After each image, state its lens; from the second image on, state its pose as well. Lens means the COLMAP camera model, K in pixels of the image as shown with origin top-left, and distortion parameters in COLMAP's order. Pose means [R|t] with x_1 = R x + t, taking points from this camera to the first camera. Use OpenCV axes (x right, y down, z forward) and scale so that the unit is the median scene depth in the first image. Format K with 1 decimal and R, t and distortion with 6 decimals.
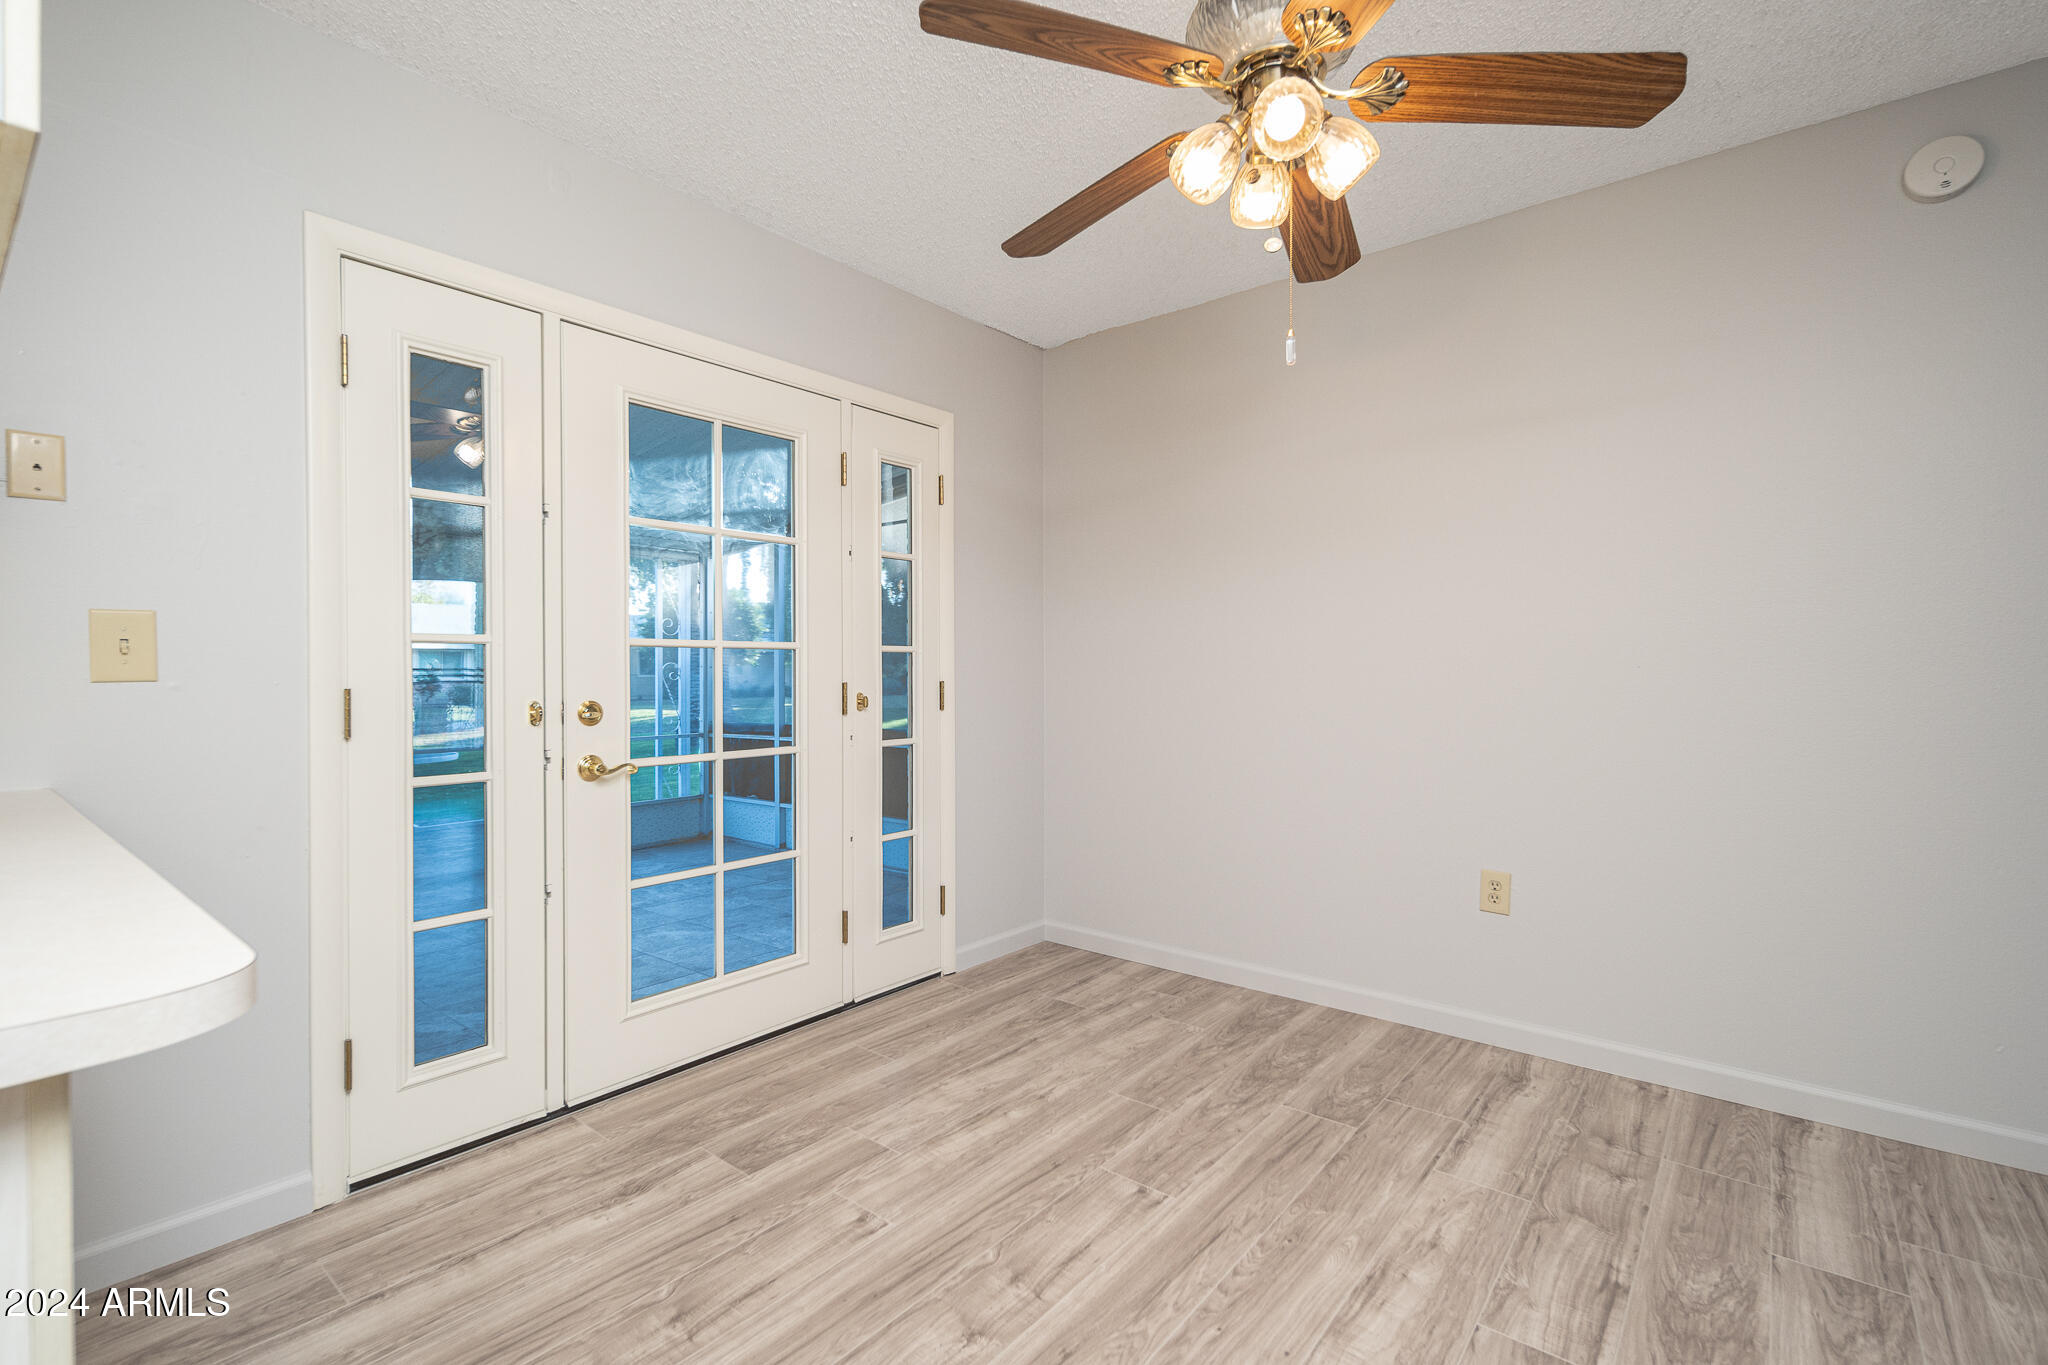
lens RADIAL K [[910.9, 0, 1061.4], [0, 910.9, 677.6], [0, 0, 1]] dist [0.007184, -0.002387]
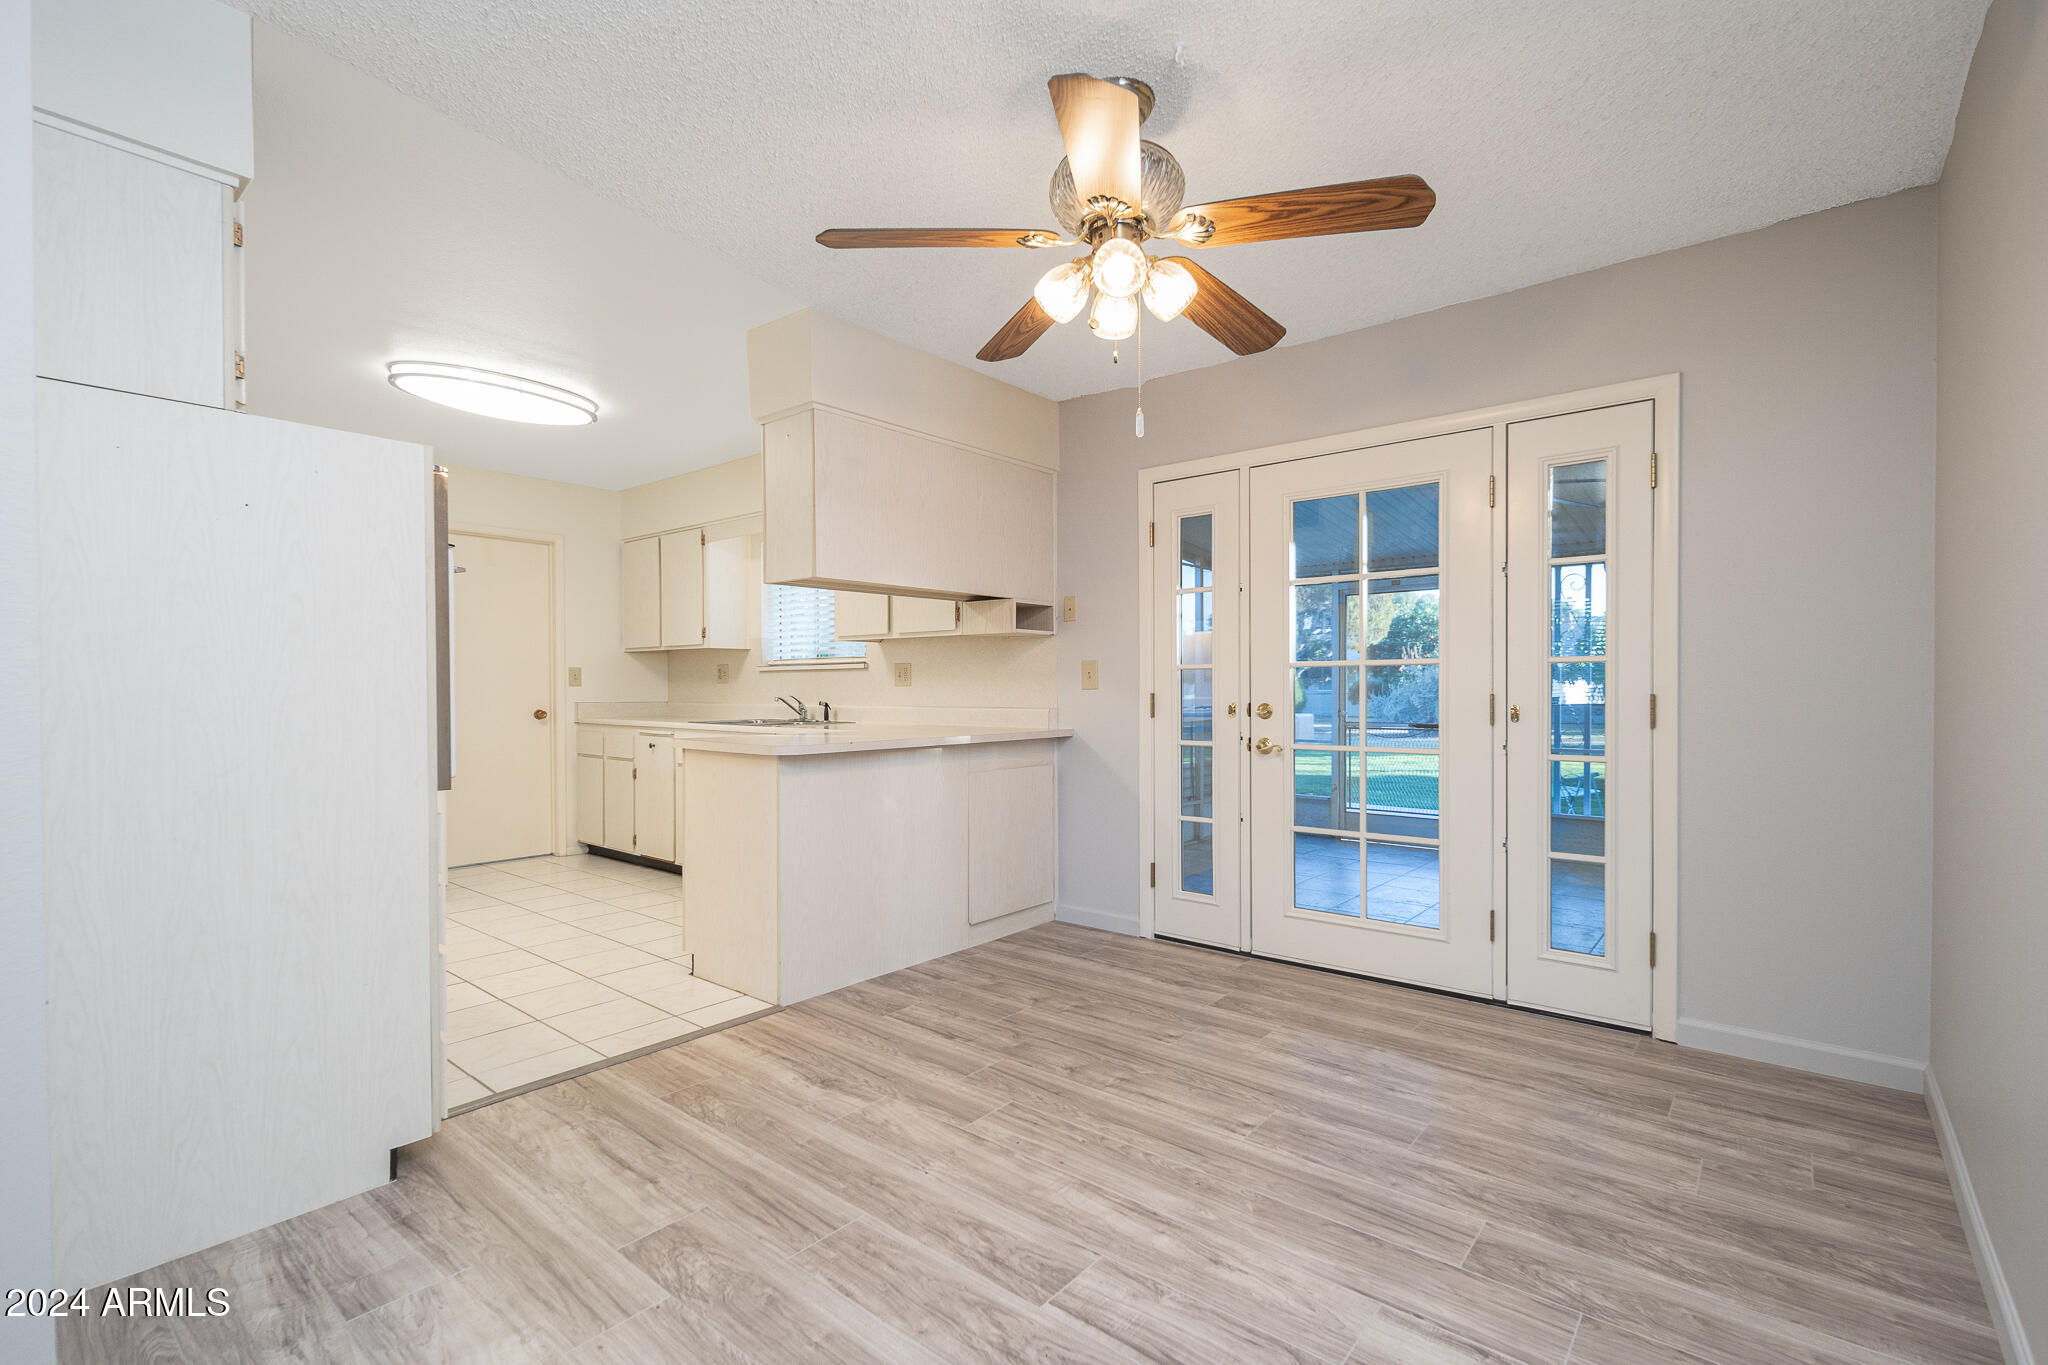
lens RADIAL K [[910.9, 0, 1035.2], [0, 910.9, 688.4], [0, 0, 1]] dist [0.007184, -0.002387]
pose [[-0.001738, 0.002523, -0.999995, 1.138908], [-0.004084, 0.999988, 0.002530, -0.001888], [0.999990, 0.004088, -0.001728, 0.655071]]
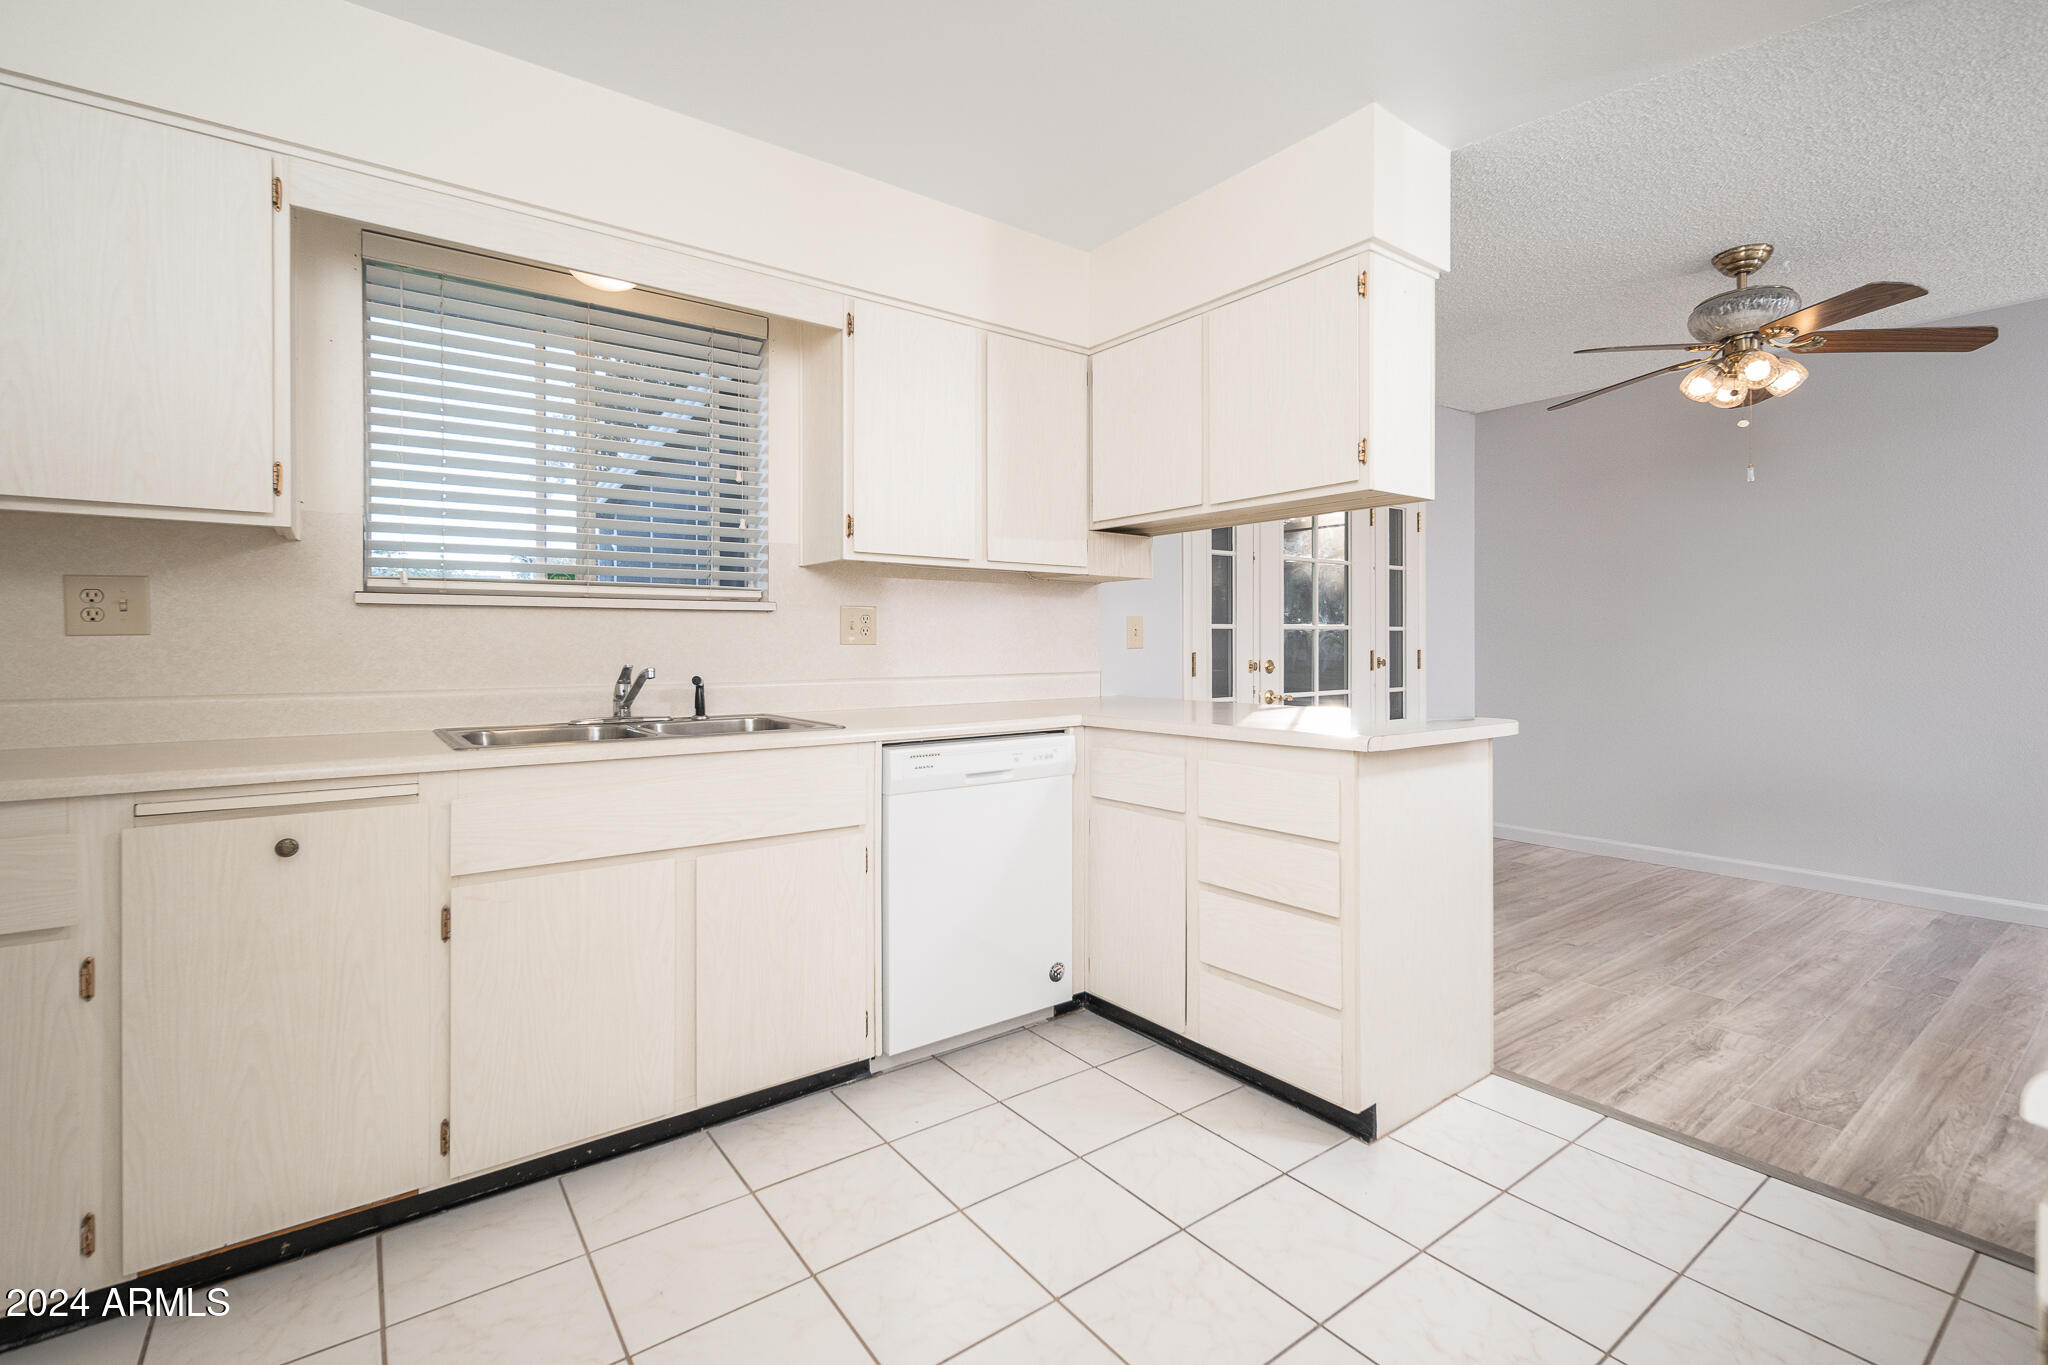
lens RADIAL K [[910.9, 0, 1065.9], [0, 910.9, 644.8], [0, 0, 1]] dist [0.007184, -0.002387]
pose [[0.973371, 0.000826, -0.229234, -0.533426], [-0.002646, 0.999967, -0.007630, 0.012211], [0.229220, 0.008034, 0.973342, -0.906975]]
